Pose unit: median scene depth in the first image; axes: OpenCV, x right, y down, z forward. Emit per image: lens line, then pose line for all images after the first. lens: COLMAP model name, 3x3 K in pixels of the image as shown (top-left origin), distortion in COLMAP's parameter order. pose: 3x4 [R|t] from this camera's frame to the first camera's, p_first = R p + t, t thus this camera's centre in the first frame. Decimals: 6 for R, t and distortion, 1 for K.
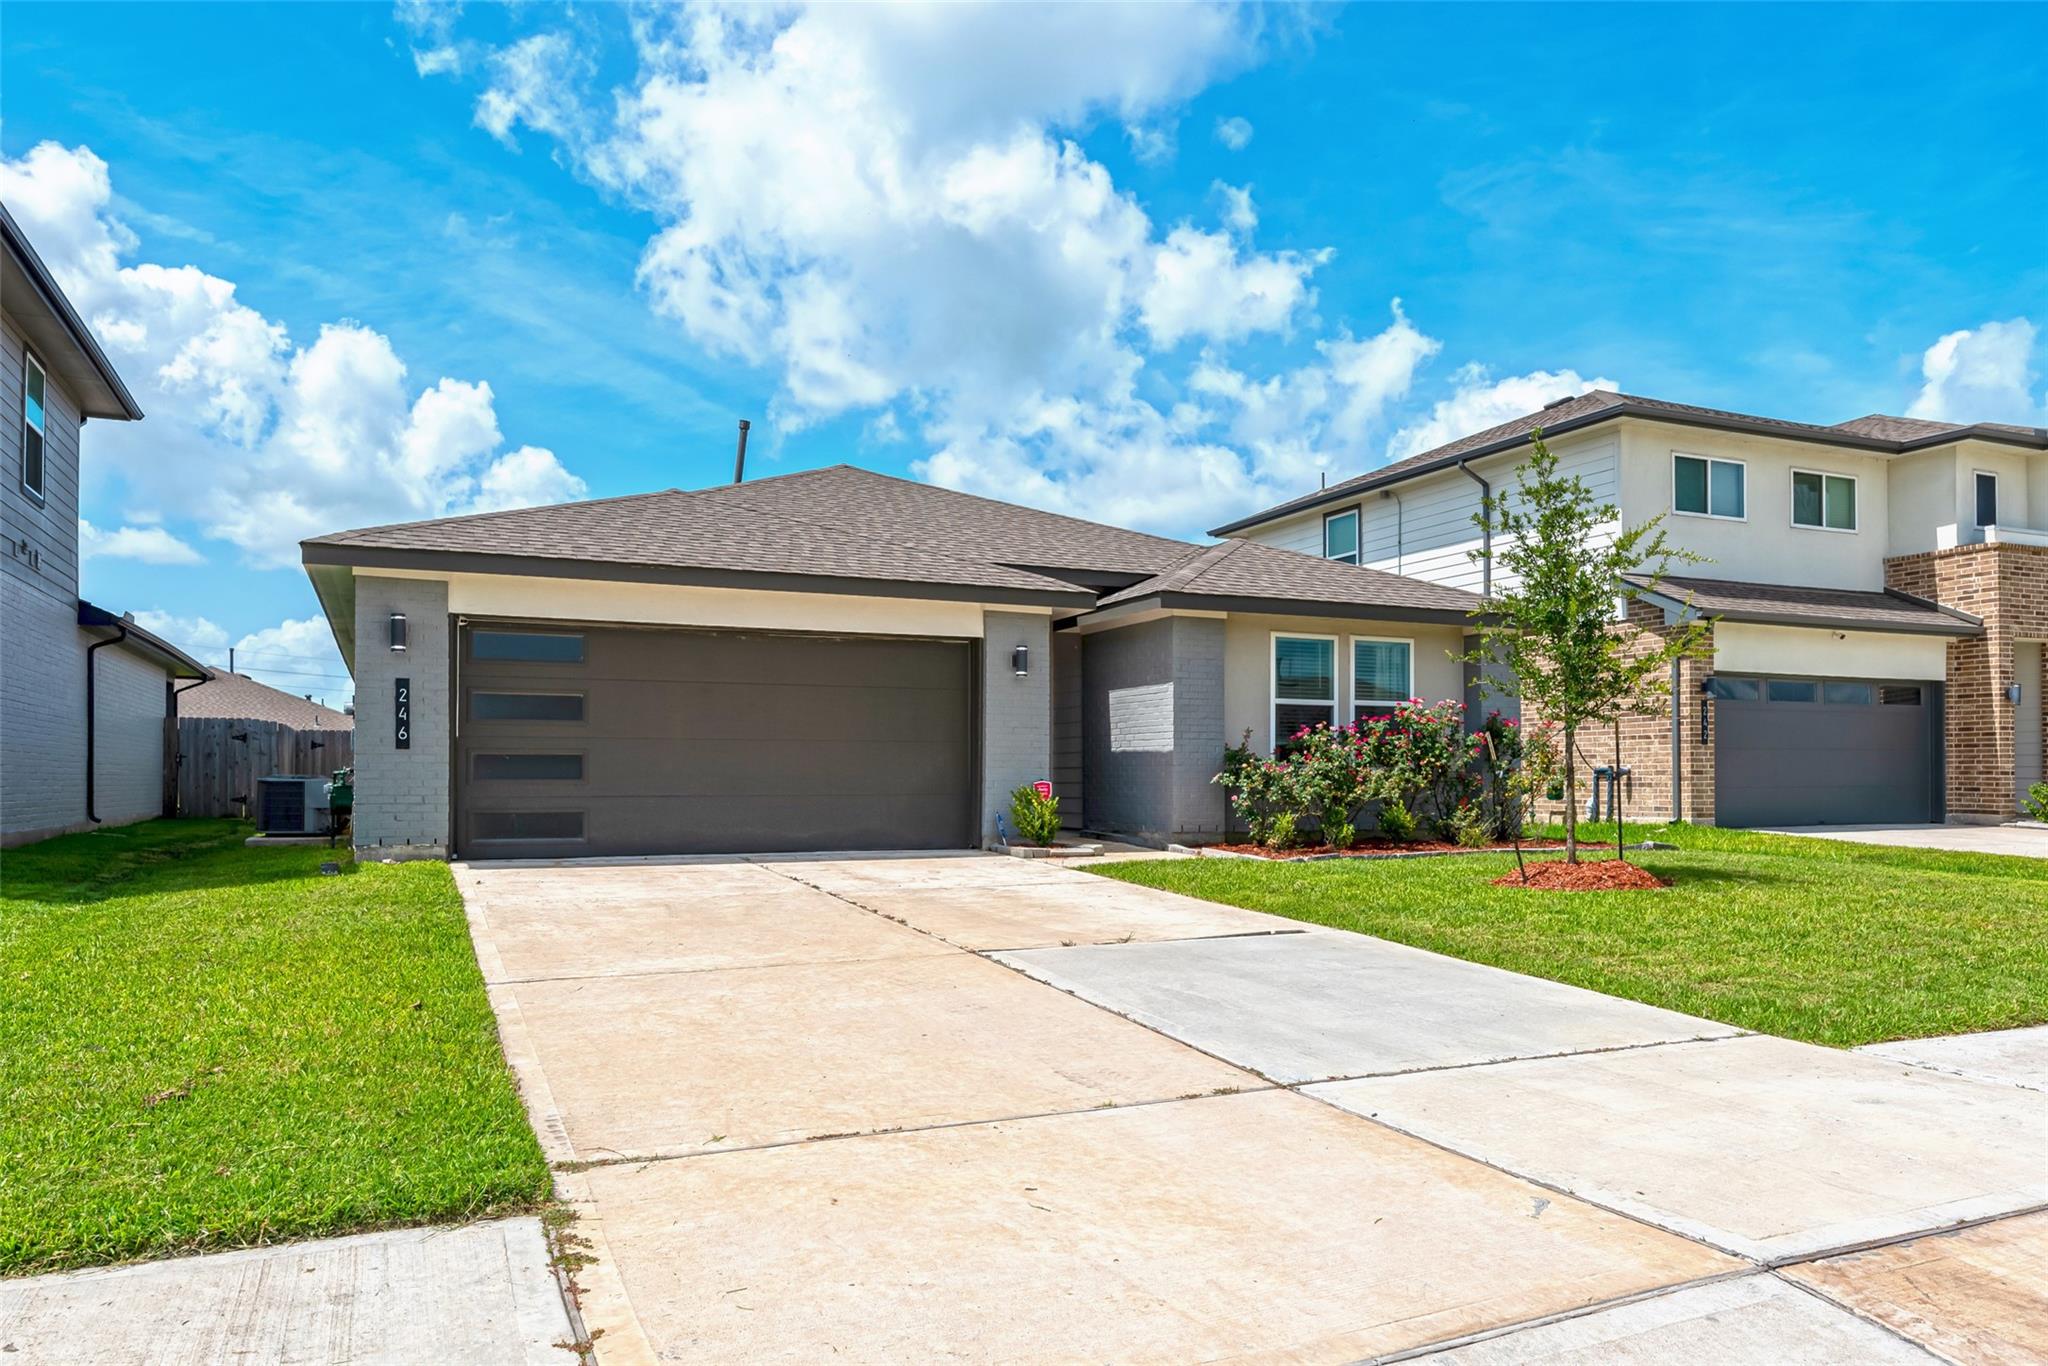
lens RADIAL K [[1380.4, 0, 1021.6], [0, 1380.4, 777.9], [0, 0, 1]] dist [0.001621, -0.003894]
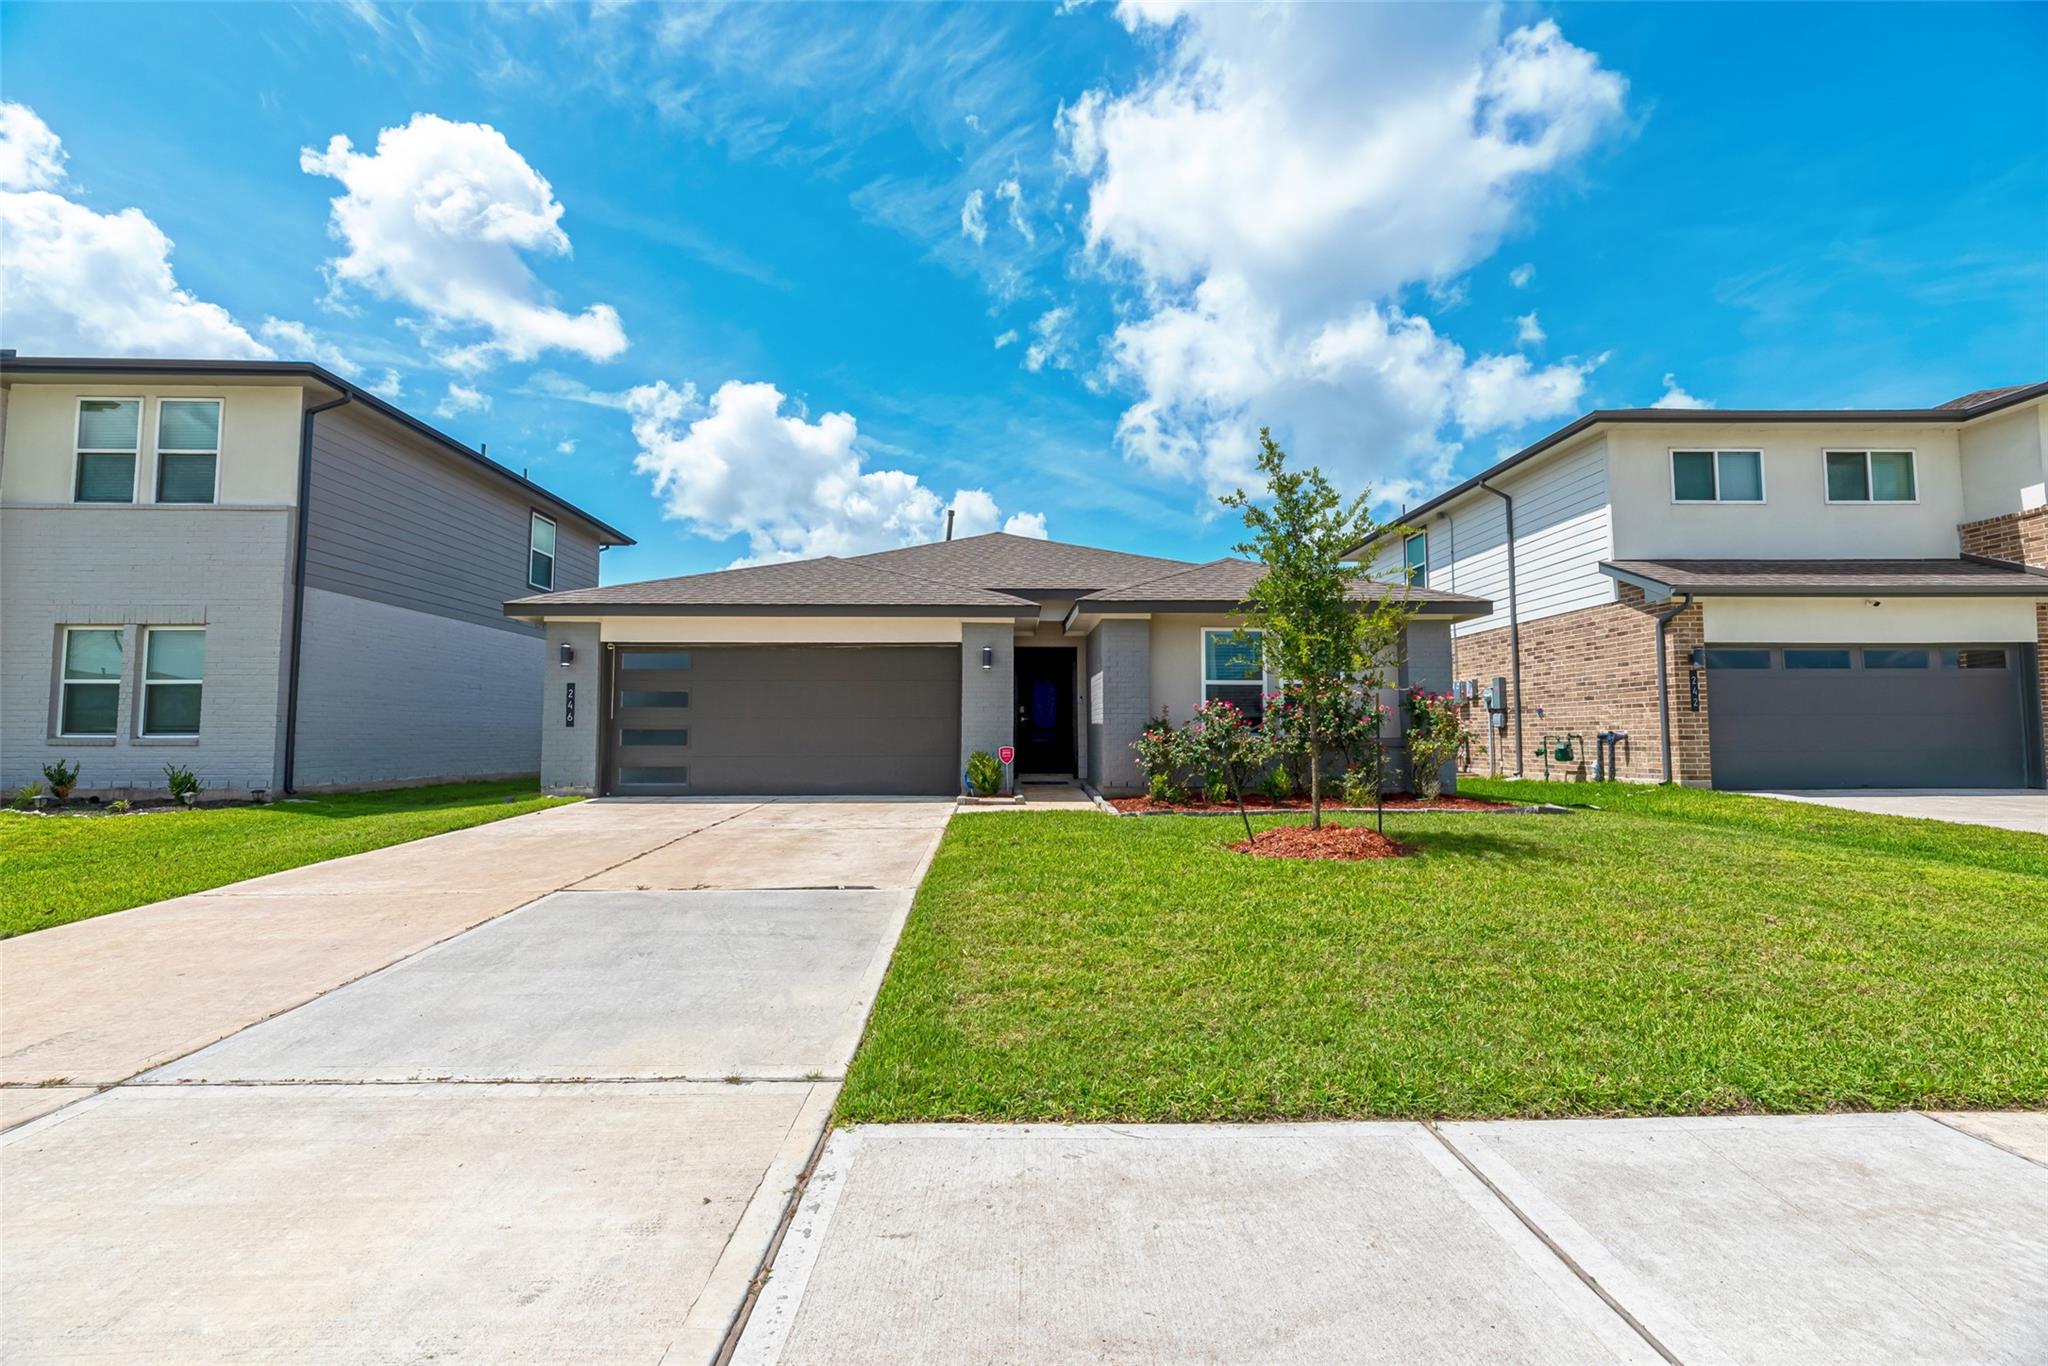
lens RADIAL K [[847.4, 0, 1017.1], [0, 847.4, 692.6], [0, 0, 1]] dist [-0.002979, 0.000737]
pose [[0.917254, -0.021881, -0.397701, 0.245556], [0.001302, 0.998649, -0.051940, -0.004933], [0.398301, 0.047124, 0.916044, 0.168504]]
